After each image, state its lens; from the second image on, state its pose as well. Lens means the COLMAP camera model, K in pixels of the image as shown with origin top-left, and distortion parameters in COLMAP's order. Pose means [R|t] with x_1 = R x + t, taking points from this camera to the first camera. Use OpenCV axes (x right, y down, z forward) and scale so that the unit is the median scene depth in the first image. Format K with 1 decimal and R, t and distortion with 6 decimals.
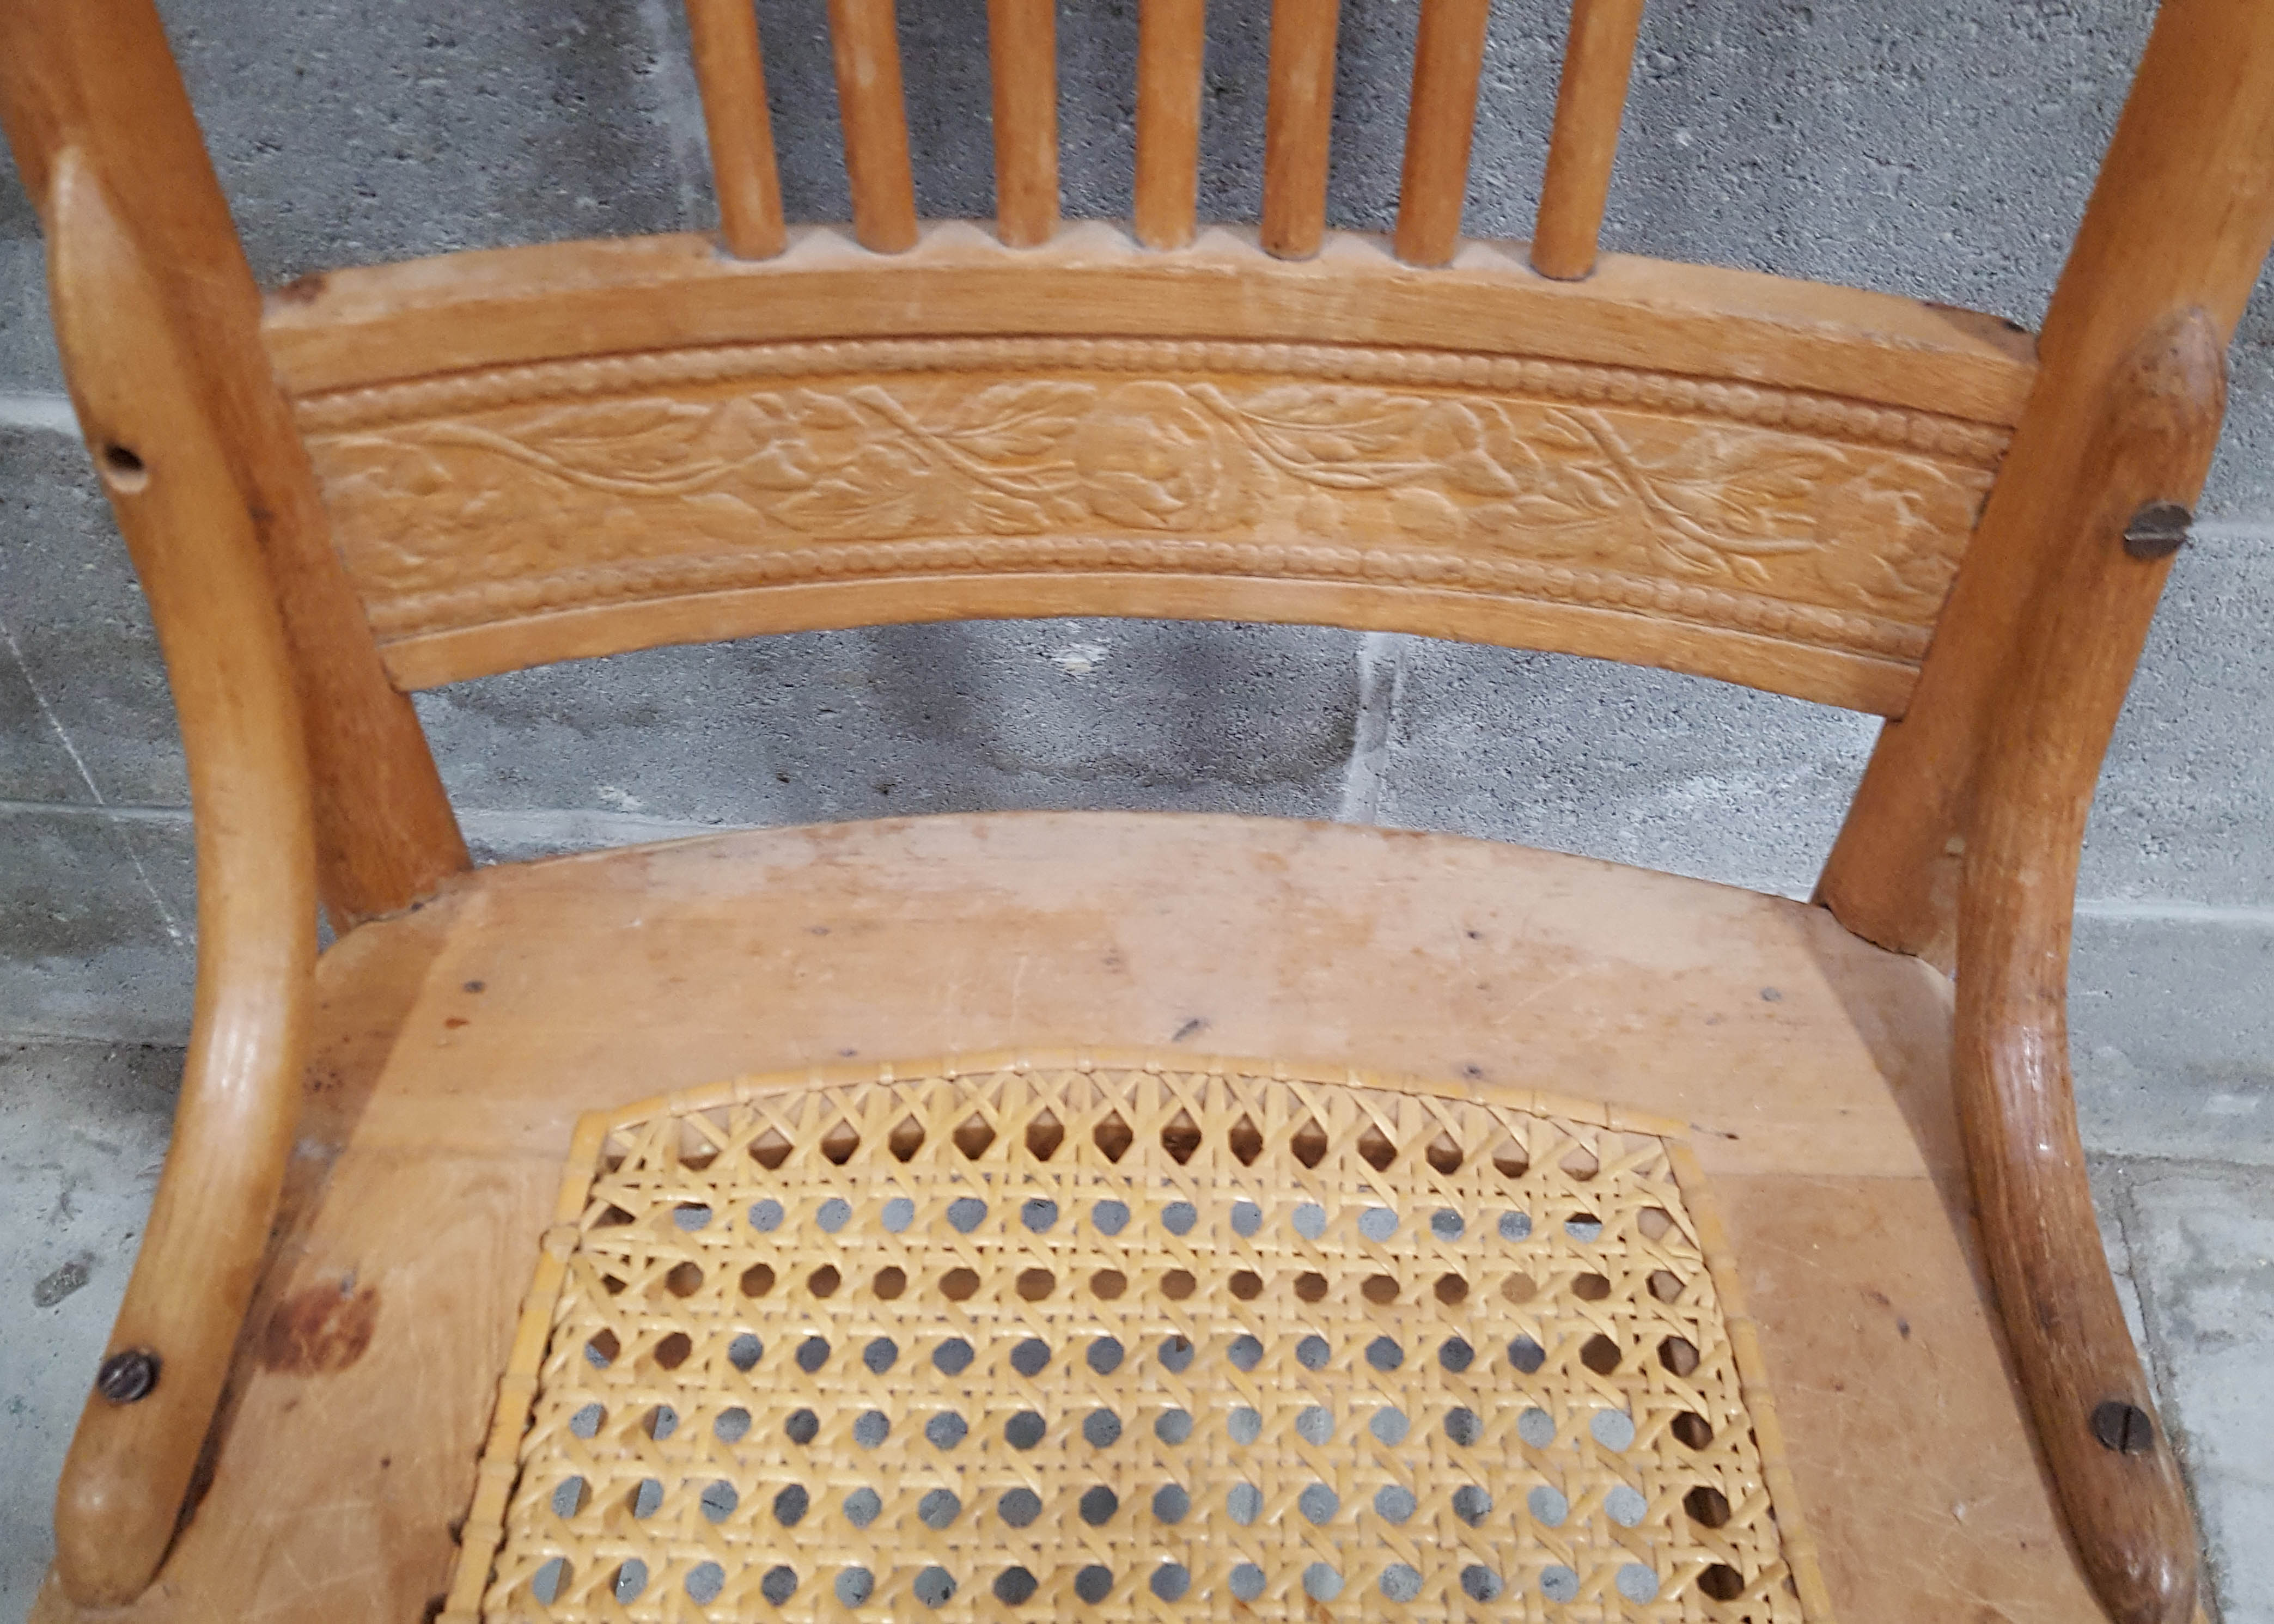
lens RADIAL K [[2166.8, 0, 1199.9], [0, 2166.8, 813.6], [0, 0, 1]] dist [0.216276, -0.503502]
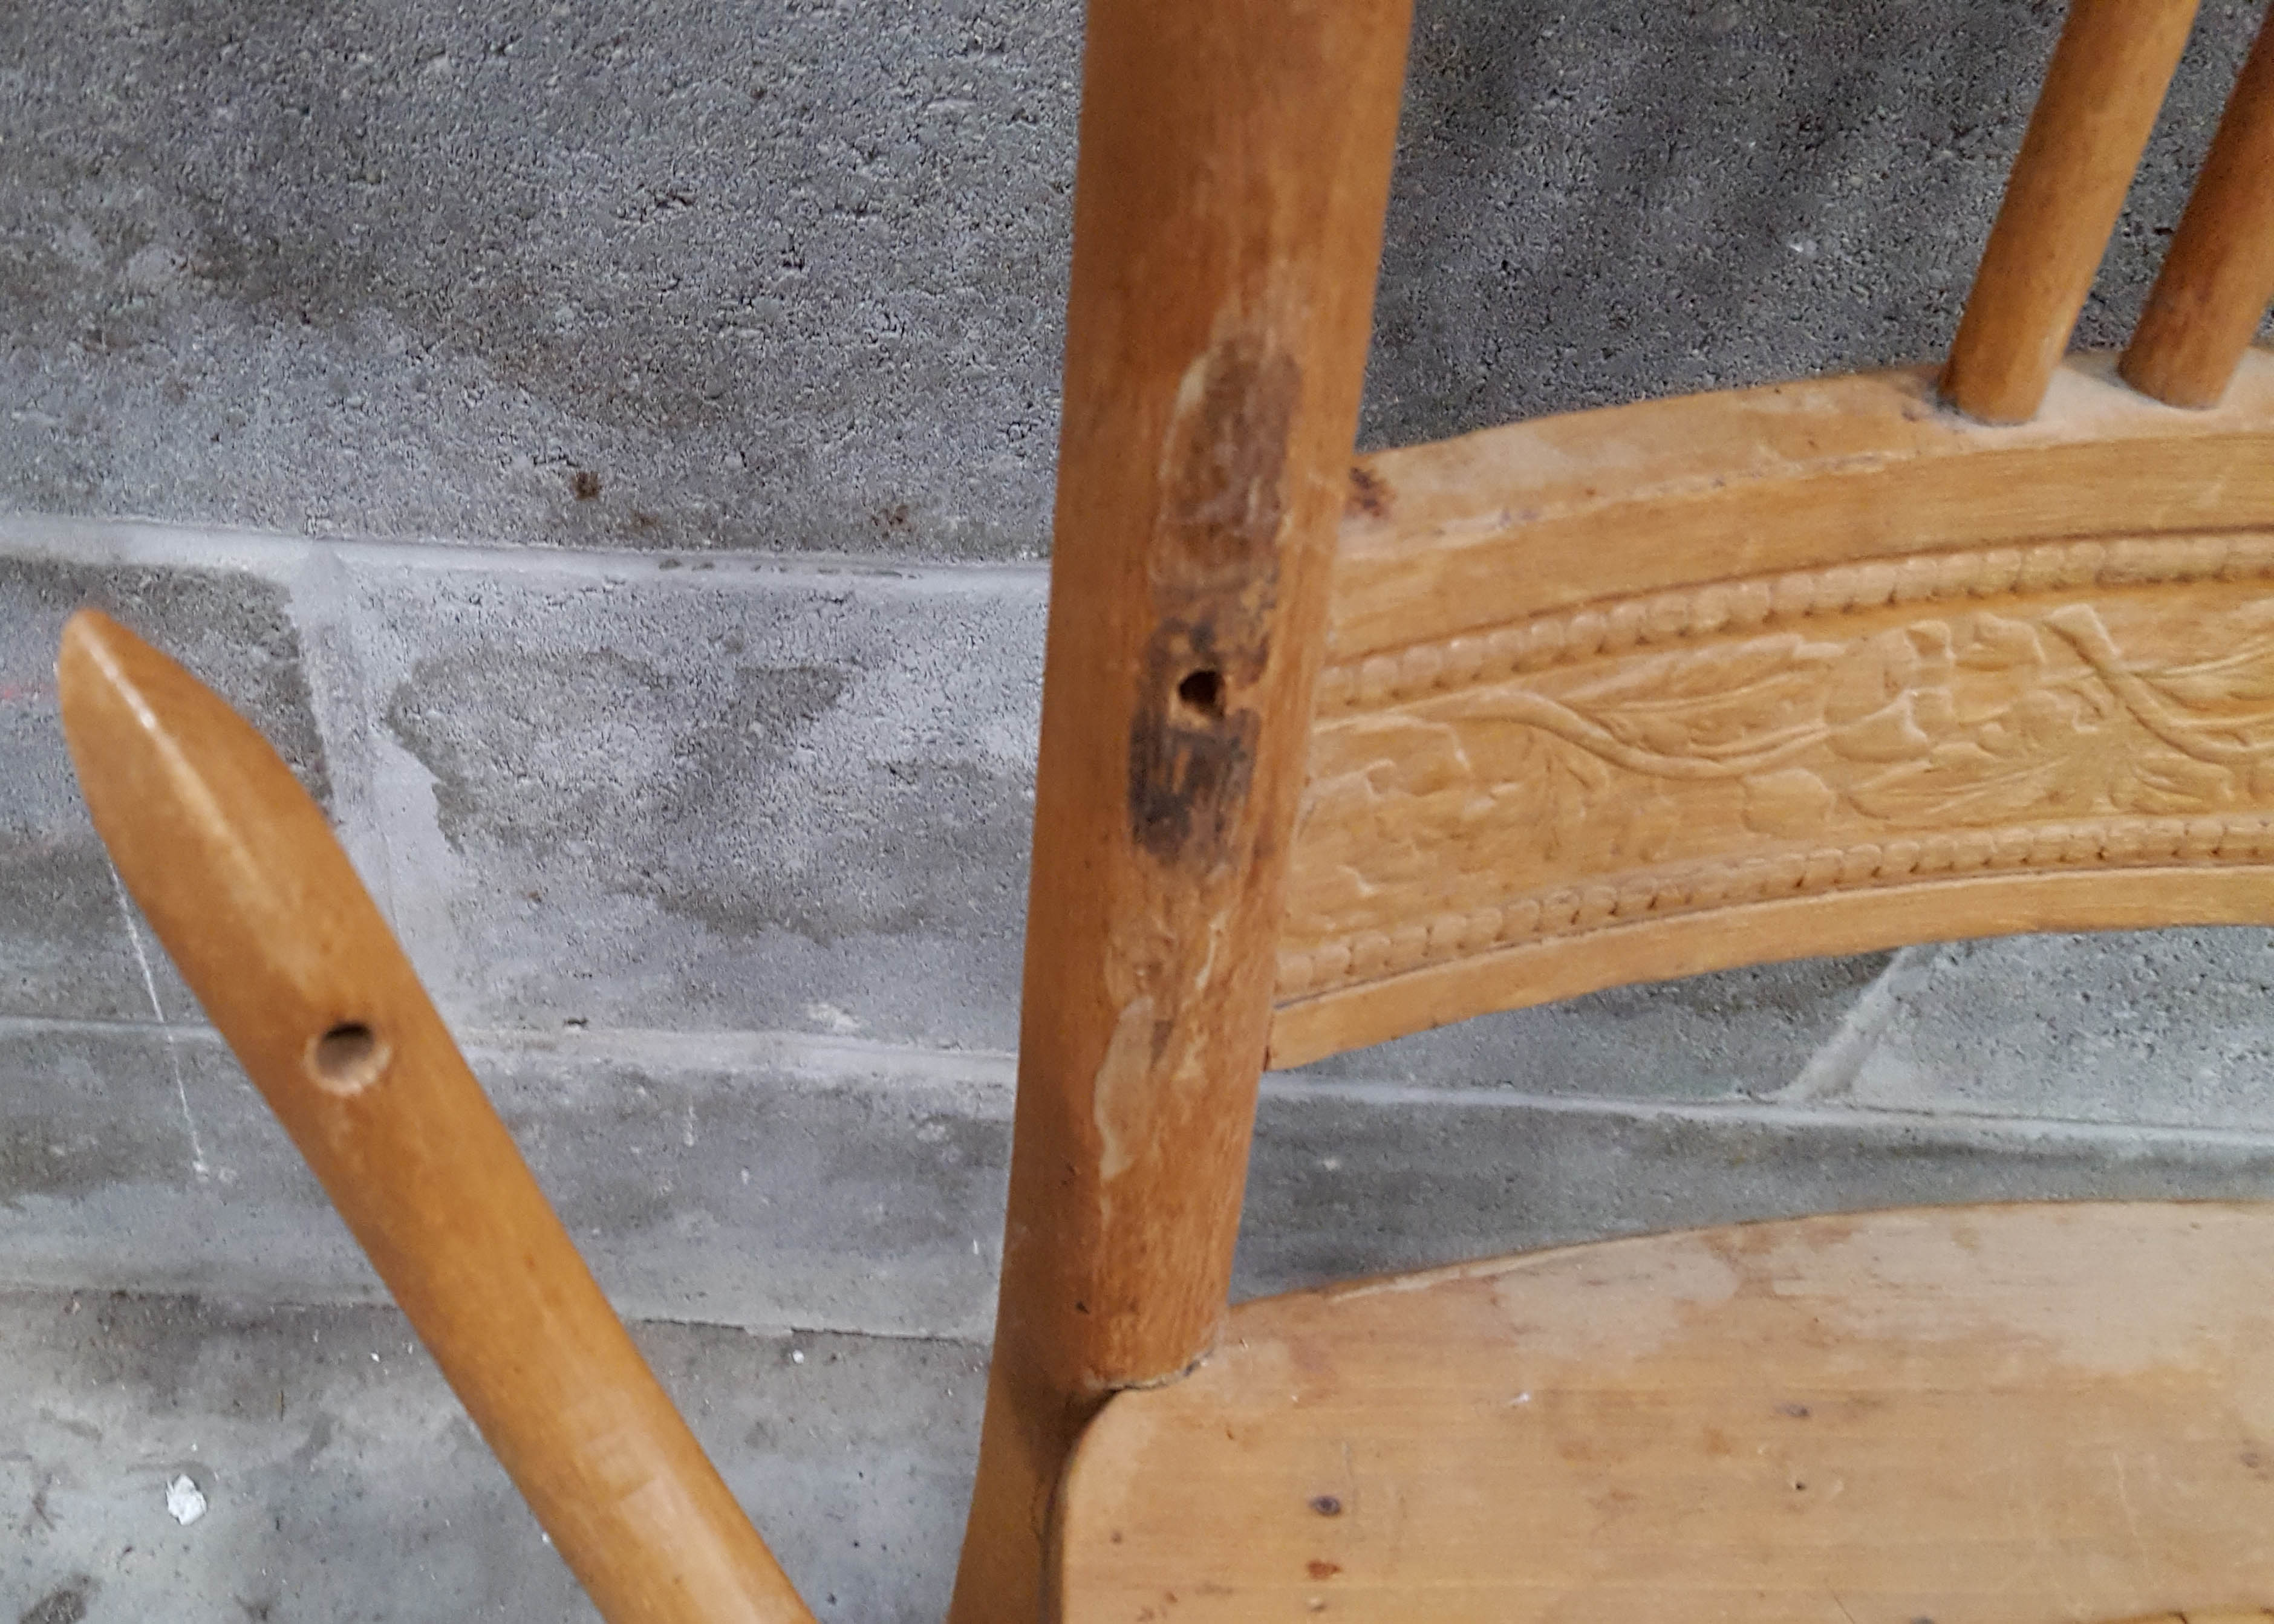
lens RADIAL K [[2422.0, 0, 689.3], [0, 2422.0, 871.4], [0, 0, 1]] dist [0.126639, -0.249734]
pose [[0.999526, -0.001021, -0.030753, -0.518188], [0.001490, 0.999883, 0.015214, -0.127829], [0.030734, -0.015253, 0.999411, 0.278020]]
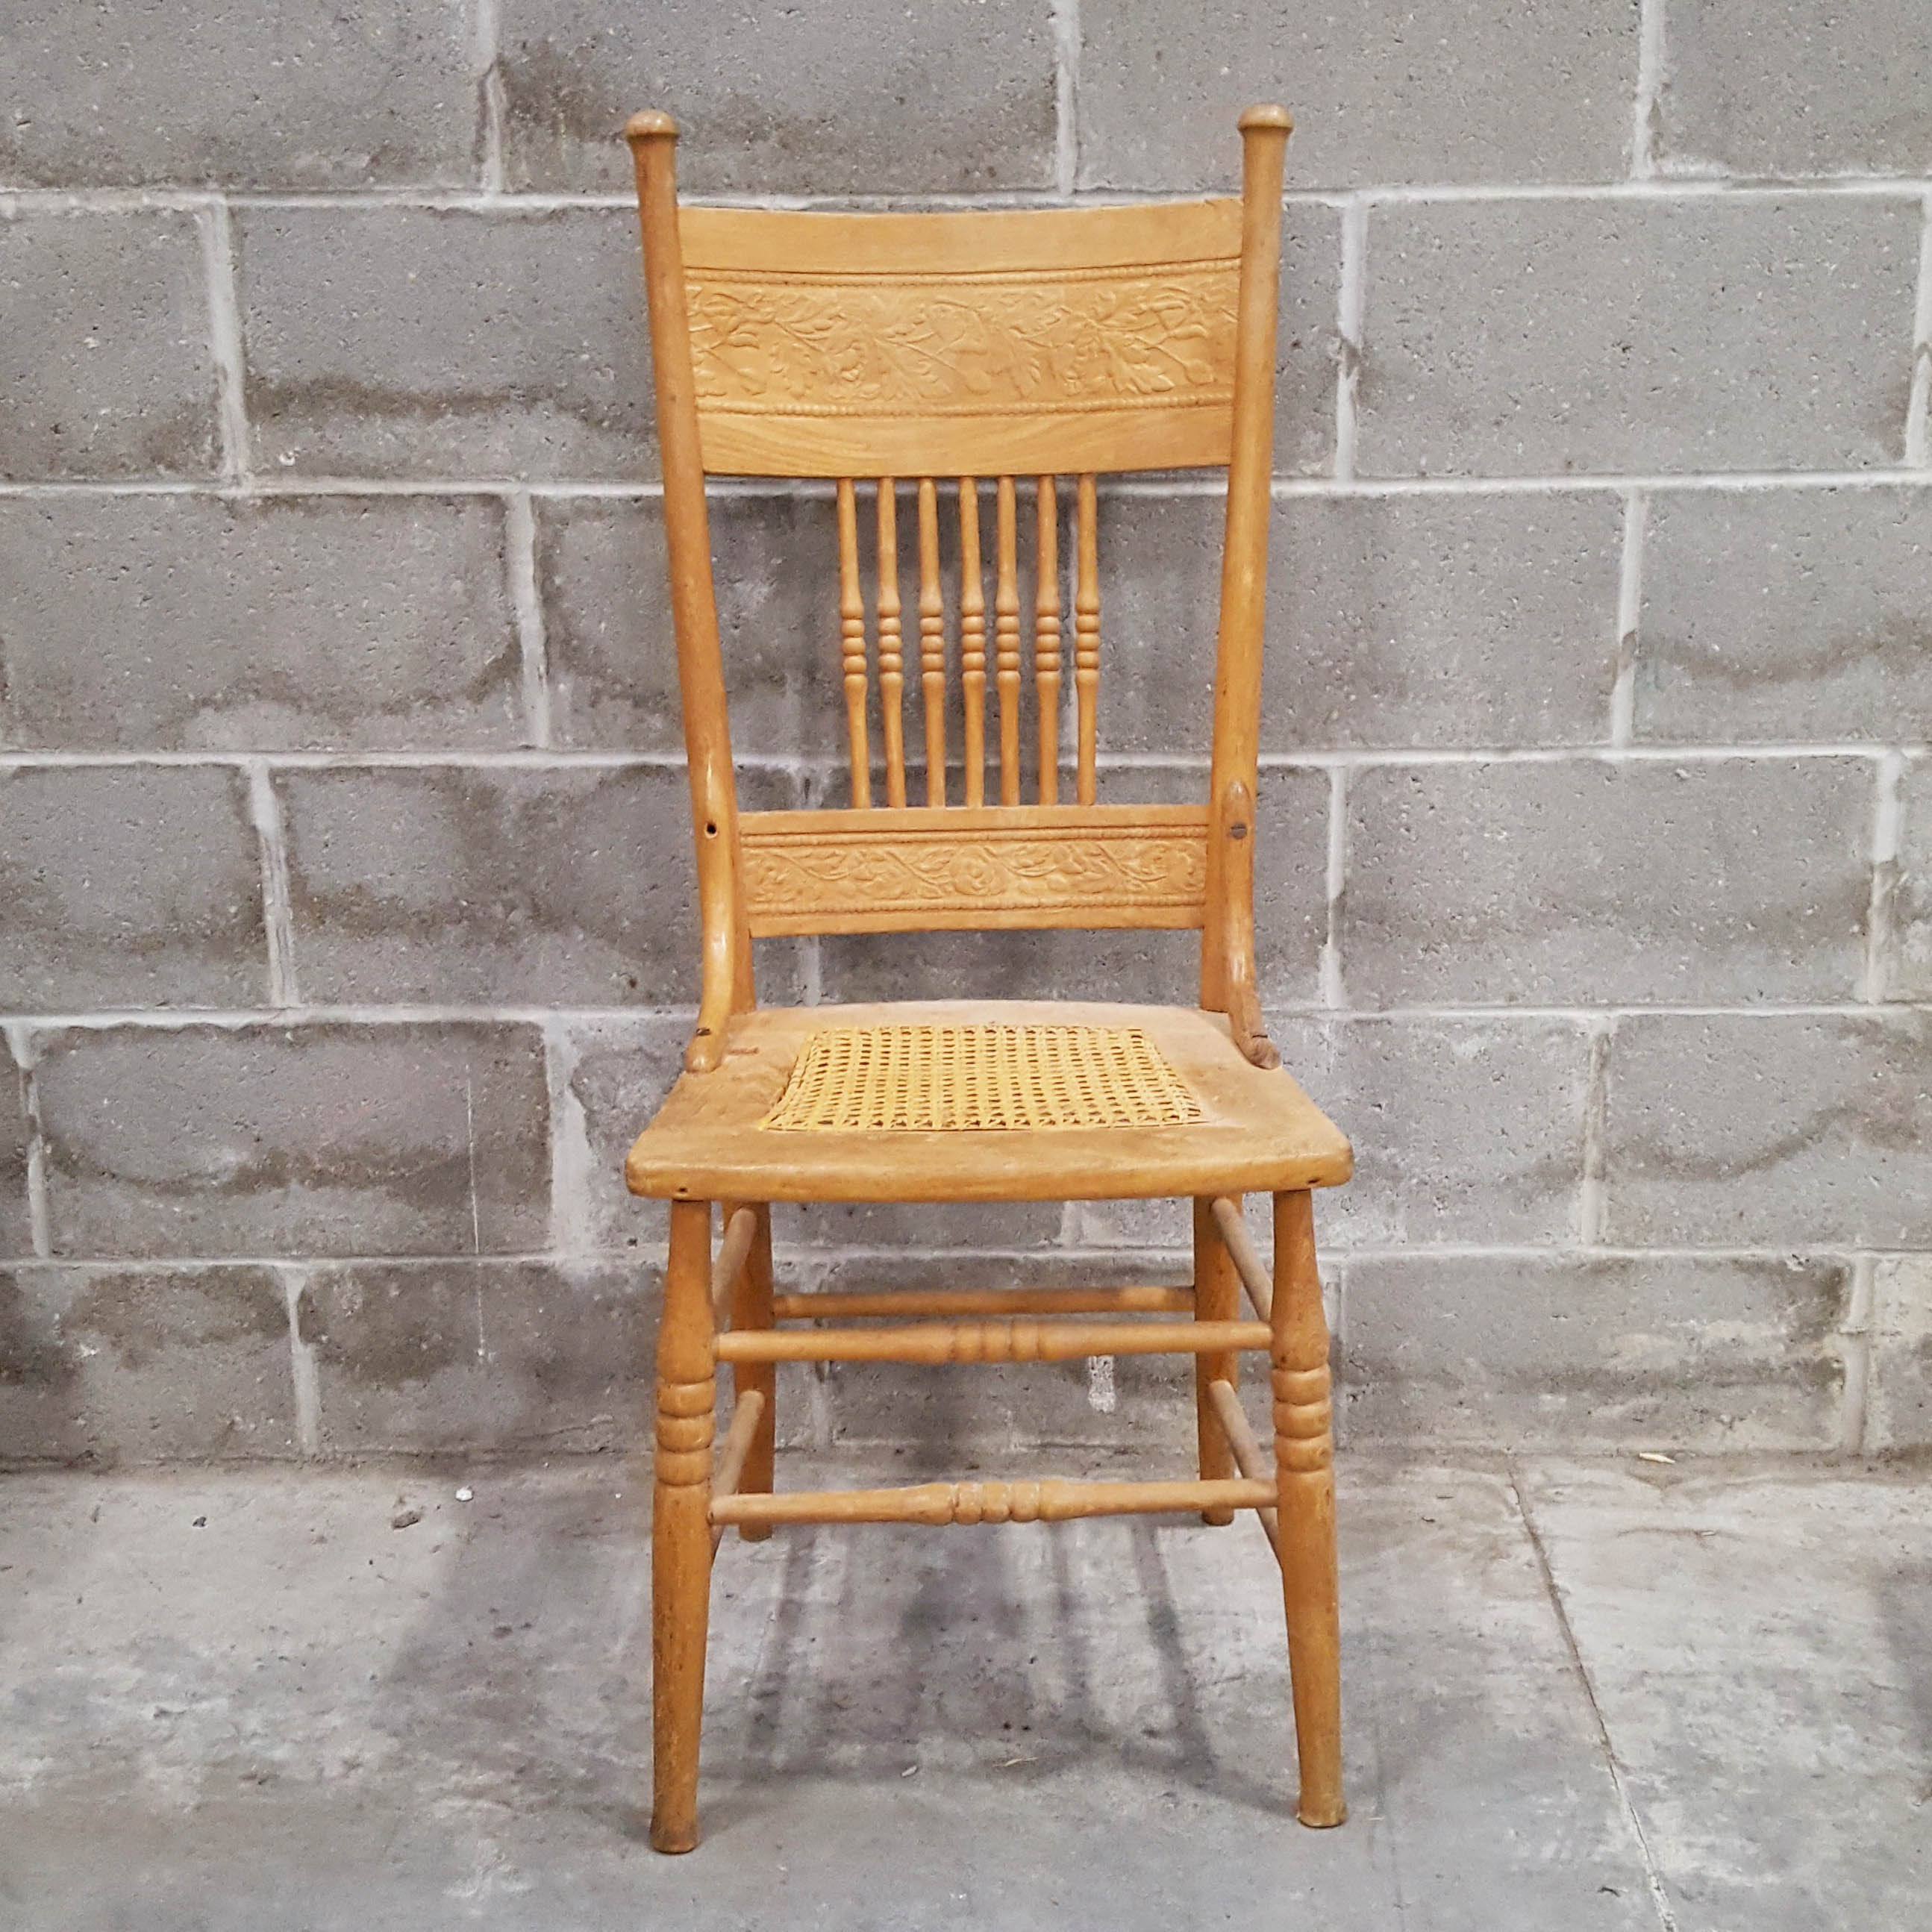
lens RADIAL K [[2859.1, 0, 1013.6], [0, 2859.1, 966.7], [0, 0, 1]] dist [0.211135, -0.298846]
pose [[0.998728, -0.045795, 0.021079, -0.060347], [0.049428, 0.807269, -0.588110, 2.573193], [0.009916, 0.588404, 0.808506, -2.491309]]
